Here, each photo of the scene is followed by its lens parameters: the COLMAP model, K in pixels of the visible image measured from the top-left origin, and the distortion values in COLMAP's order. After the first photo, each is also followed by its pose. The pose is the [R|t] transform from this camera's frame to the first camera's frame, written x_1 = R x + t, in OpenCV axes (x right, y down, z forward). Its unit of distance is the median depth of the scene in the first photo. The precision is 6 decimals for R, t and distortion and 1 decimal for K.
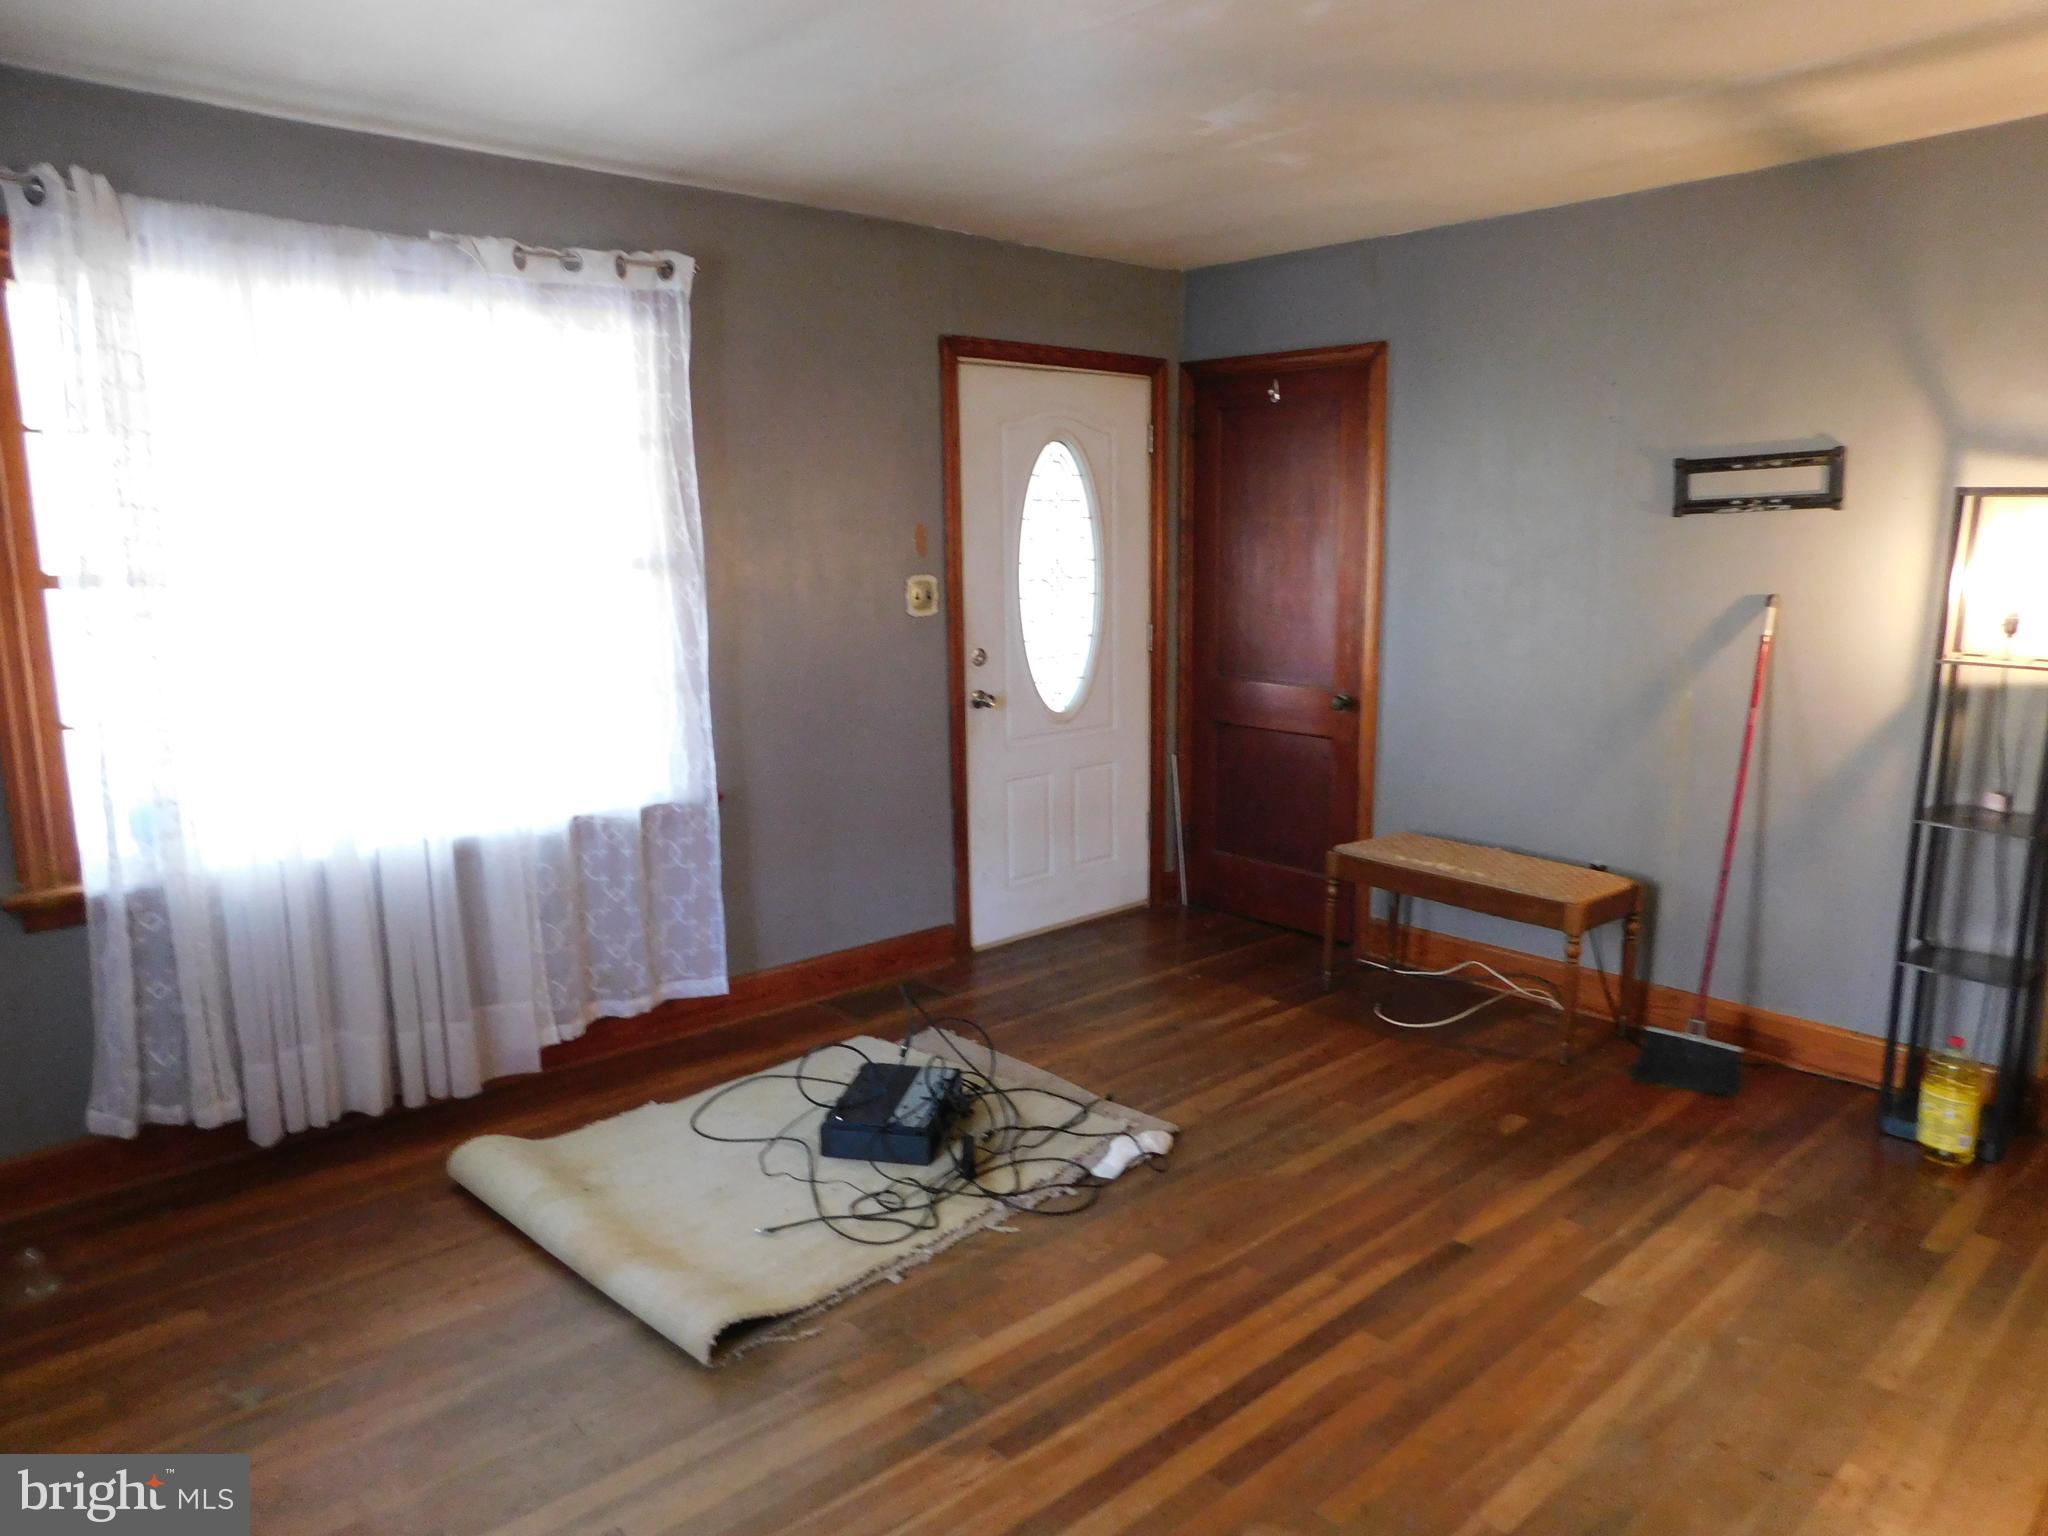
lens RADIAL K [[1361.4, 0, 1025.0], [0, 1361.4, 758.2], [0, 0, 1]] dist [-0.068313, 0.060392]
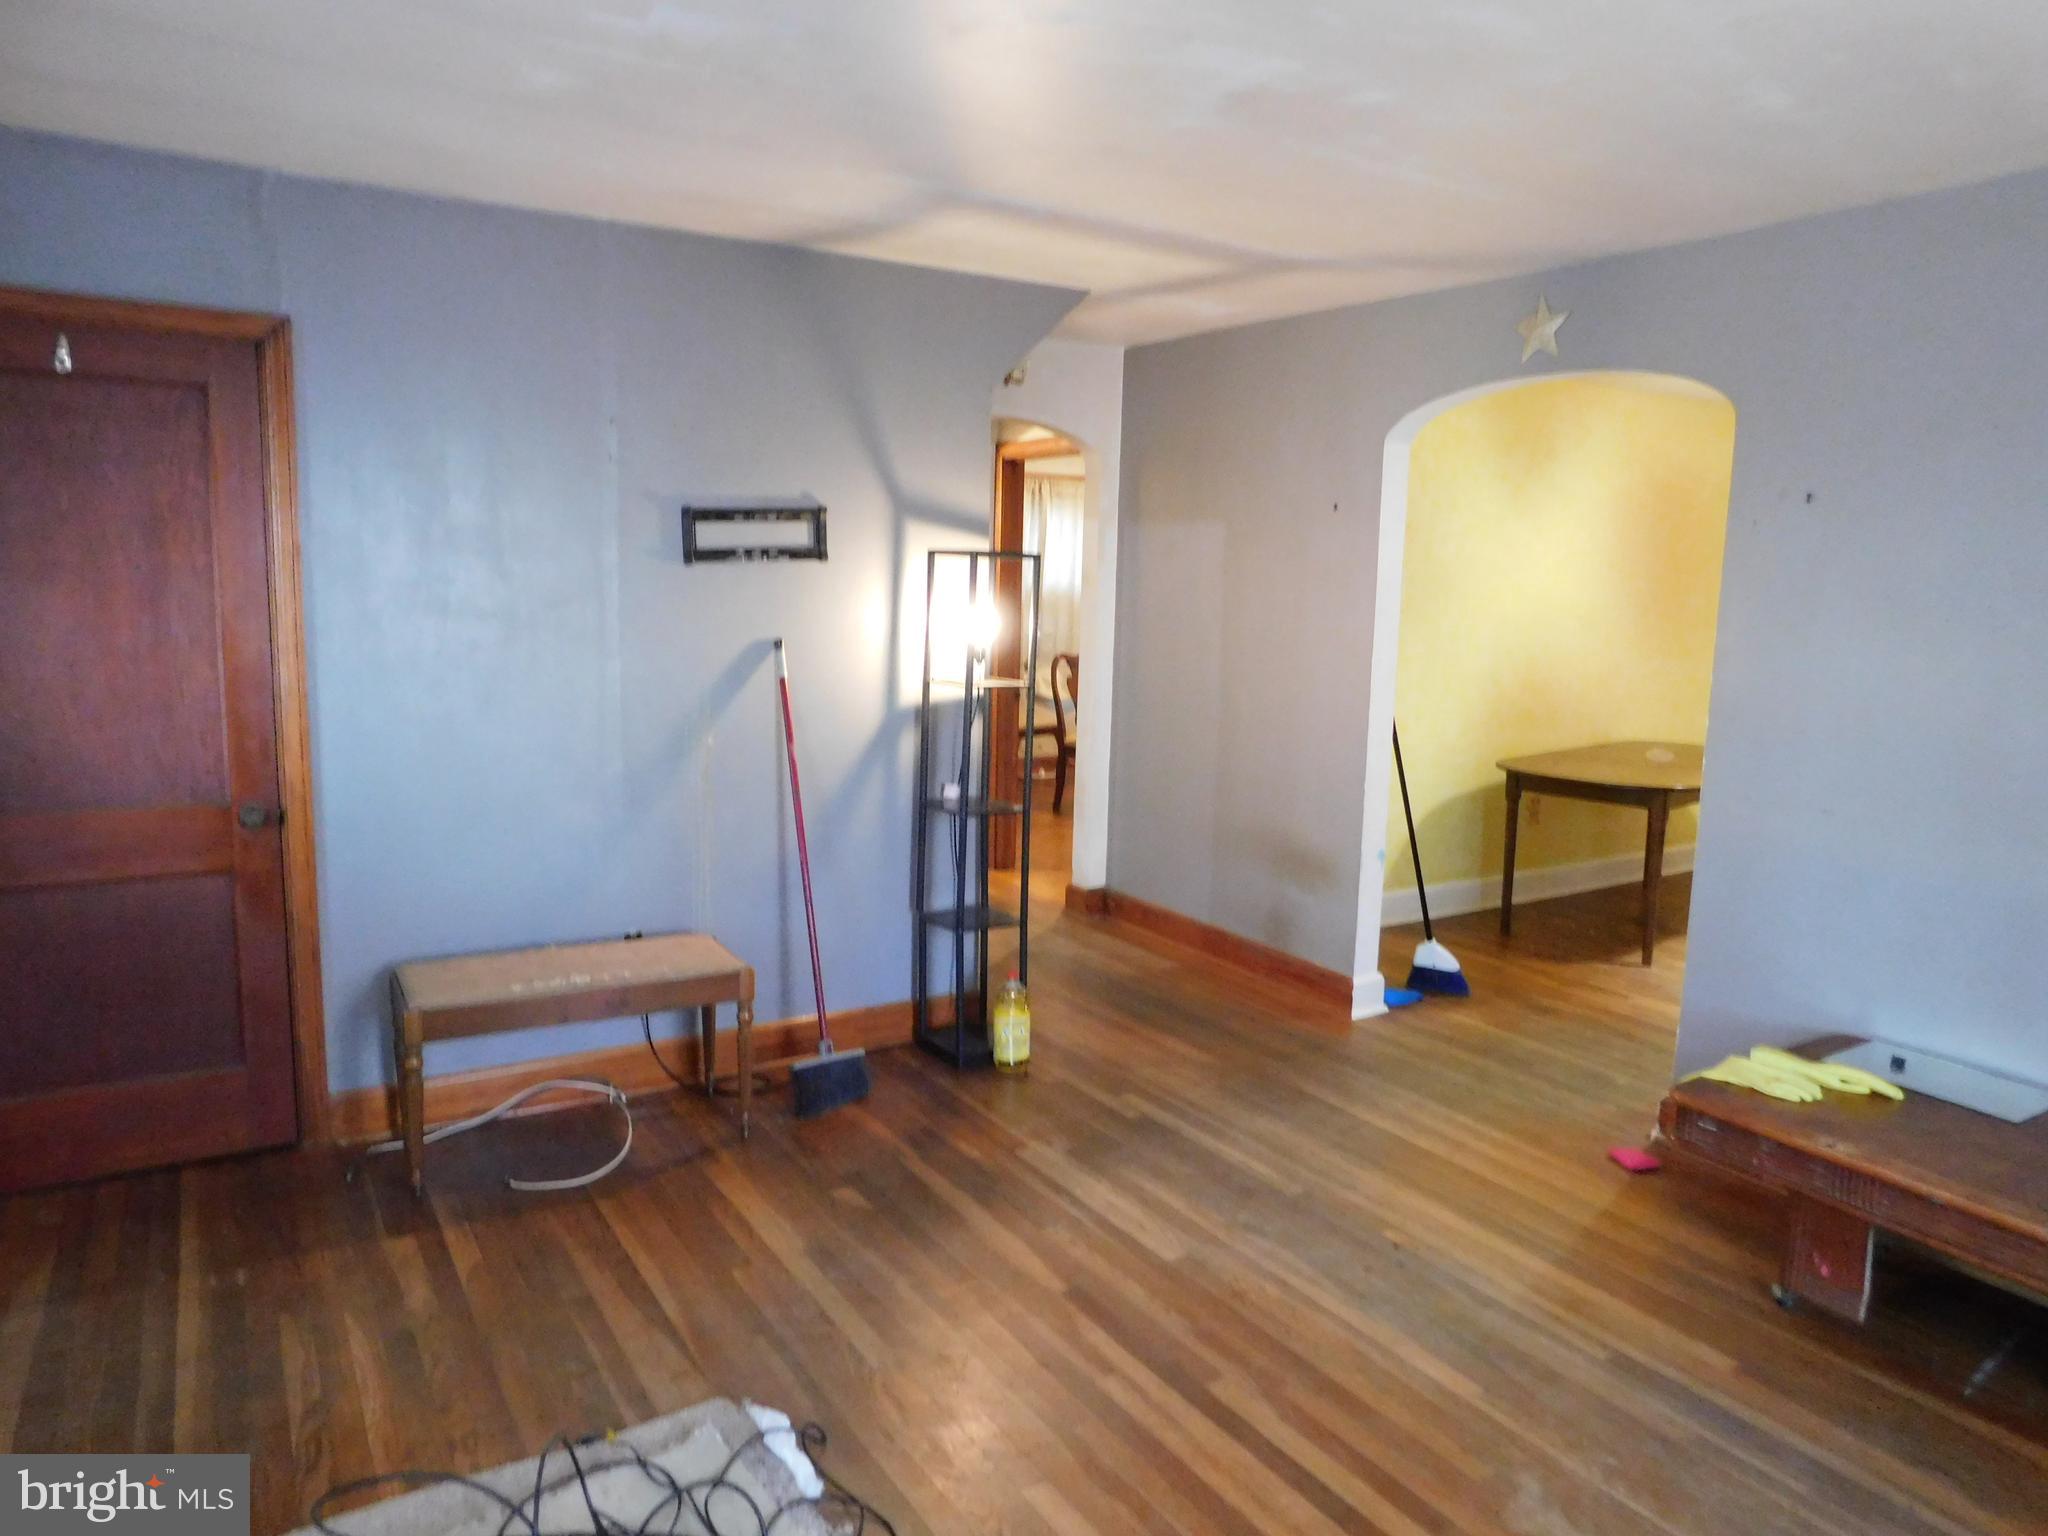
lens RADIAL K [[1361.4, 0, 1025.0], [0, 1361.4, 758.2], [0, 0, 1]] dist [-0.068313, 0.060392]
pose [[0.173330, -0.127233, 0.976611, -0.513310], [0.142917, 0.984373, 0.102879, -0.117990], [-0.974439, 0.121742, 0.188805, 0.648372]]
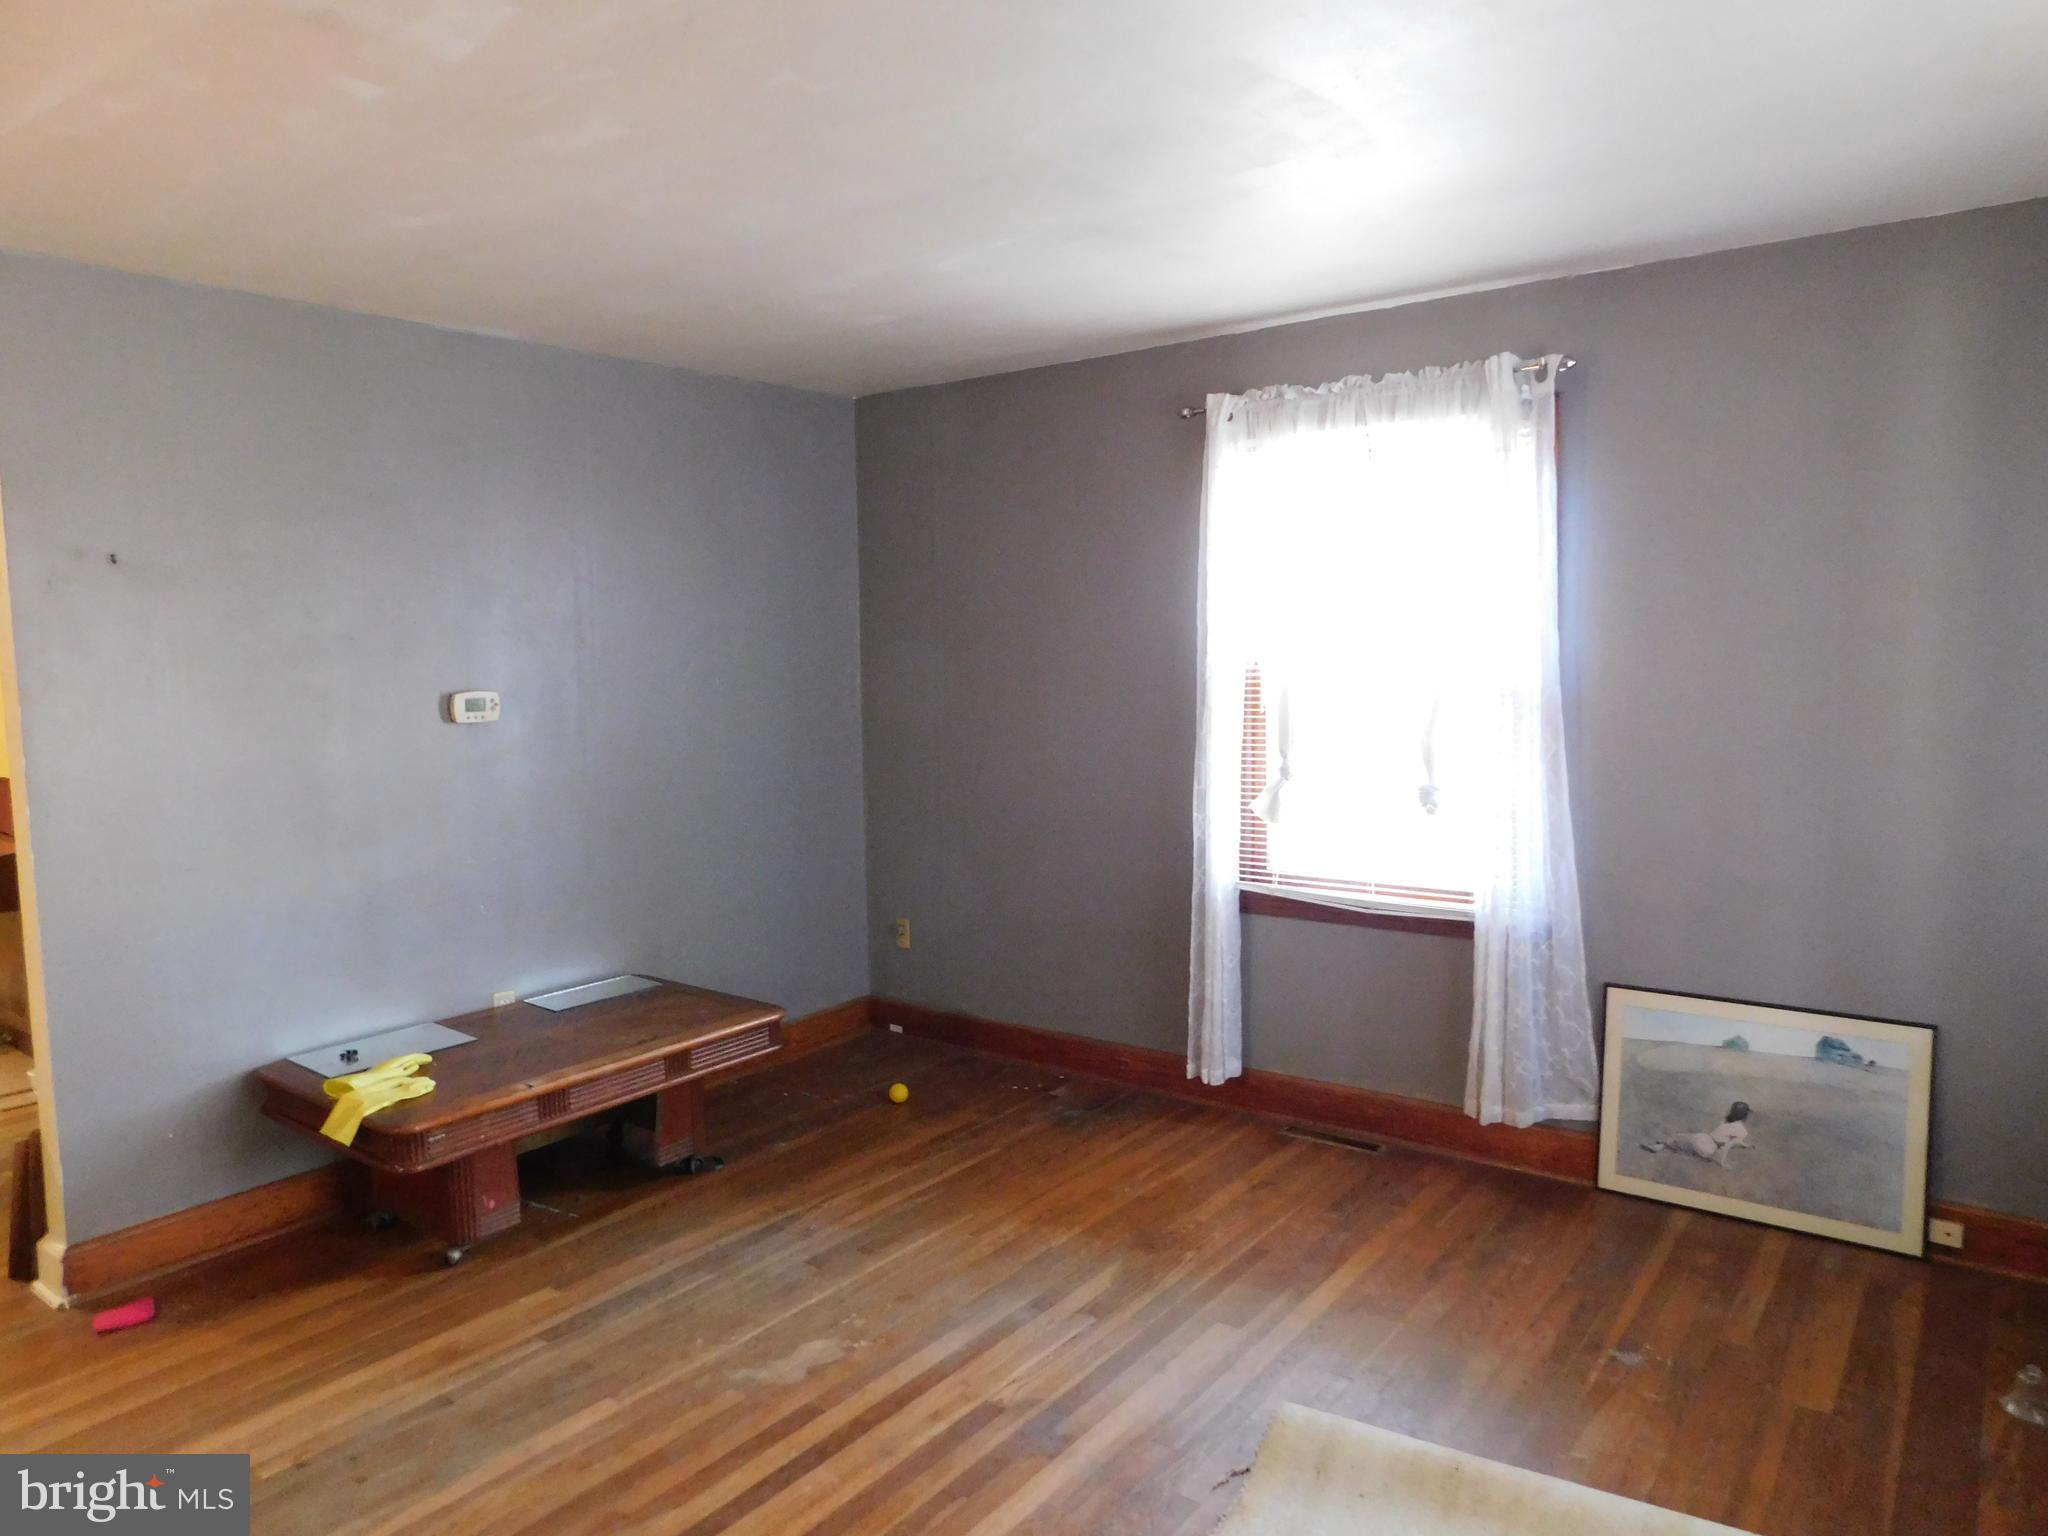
lens RADIAL K [[1361.4, 0, 1025.0], [0, 1361.4, 758.2], [0, 0, 1]] dist [-0.068313, 0.060392]
pose [[-0.981225, 0.043182, -0.187970, 0.100534], [-0.007197, 0.965736, 0.259427, -0.232795], [0.192732, 0.255910, -0.947293, 1.282574]]
